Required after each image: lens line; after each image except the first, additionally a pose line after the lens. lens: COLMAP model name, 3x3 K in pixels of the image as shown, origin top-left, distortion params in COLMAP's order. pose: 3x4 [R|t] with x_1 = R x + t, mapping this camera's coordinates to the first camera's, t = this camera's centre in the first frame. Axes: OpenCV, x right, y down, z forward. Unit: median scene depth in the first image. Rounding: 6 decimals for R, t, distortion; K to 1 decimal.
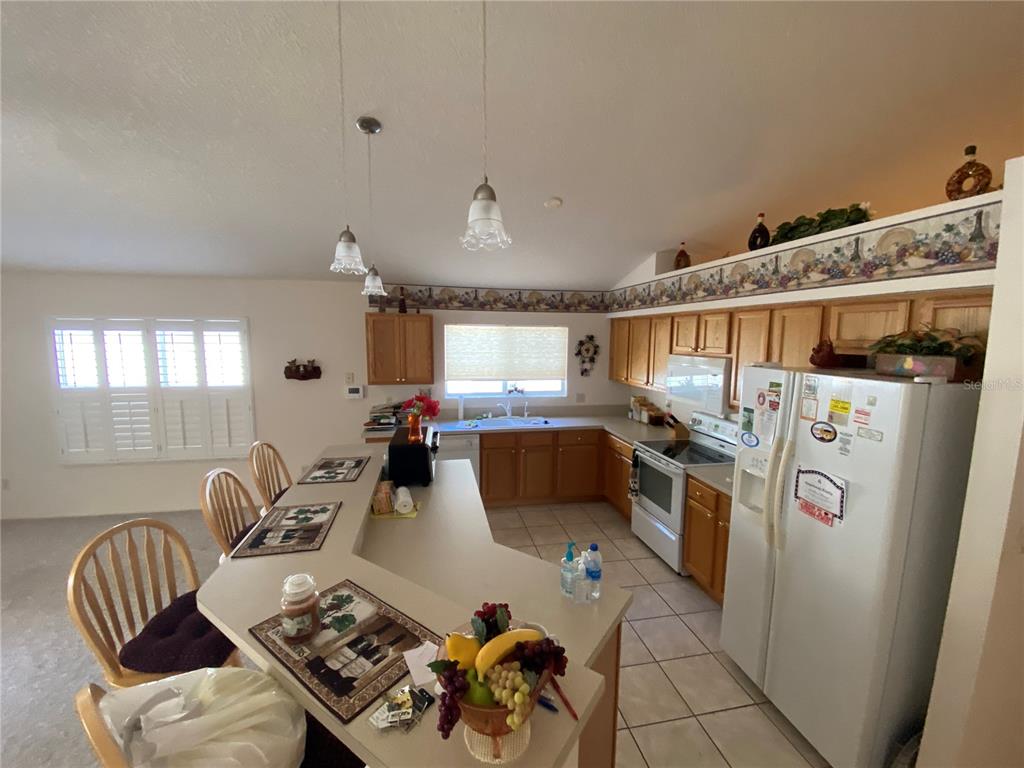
lens RADIAL K [[413.2, 0, 509.4], [0, 413.2, 385.2], [0, 0, 1]] dist [-0.011858, -0.007571]
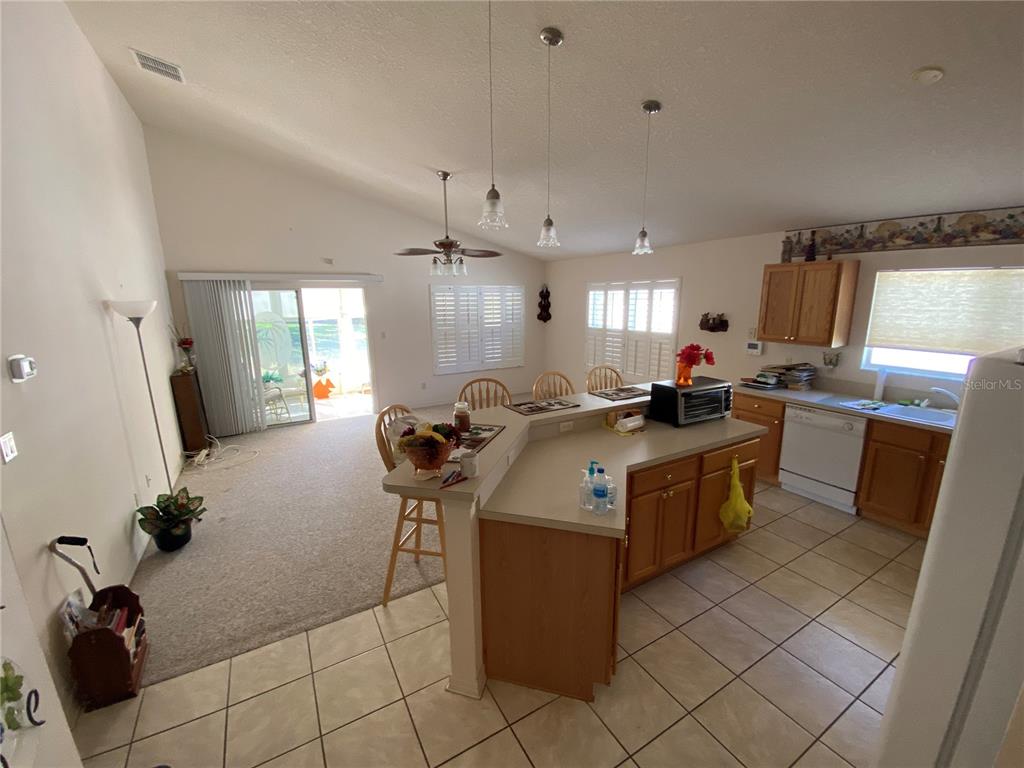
lens RADIAL K [[413.2, 0, 513.4], [0, 413.2, 390.0], [0, 0, 1]] dist [-0.011858, -0.007571]
pose [[0.306551, 0.192004, -0.932288, 0.532811], [-0.098147, 0.980599, 0.169682, 0.006685], [0.946781, 0.039485, 0.319449, 0.197134]]
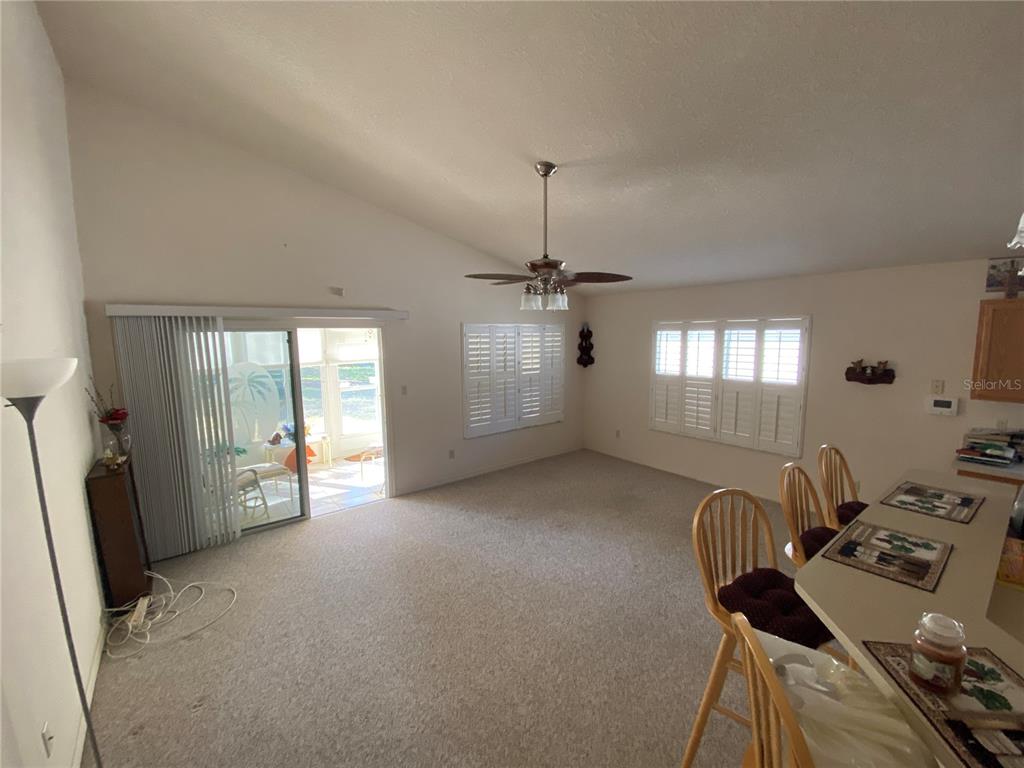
lens RADIAL K [[413.2, 0, 510.5], [0, 413.2, 388.5], [0, 0, 1]] dist [-0.011858, -0.007571]
pose [[0.428714, 0.100913, -0.897787, -0.070640], [-0.088209, 0.993670, 0.069569, 0.005013], [0.899124, 0.049368, 0.434901, -0.067120]]
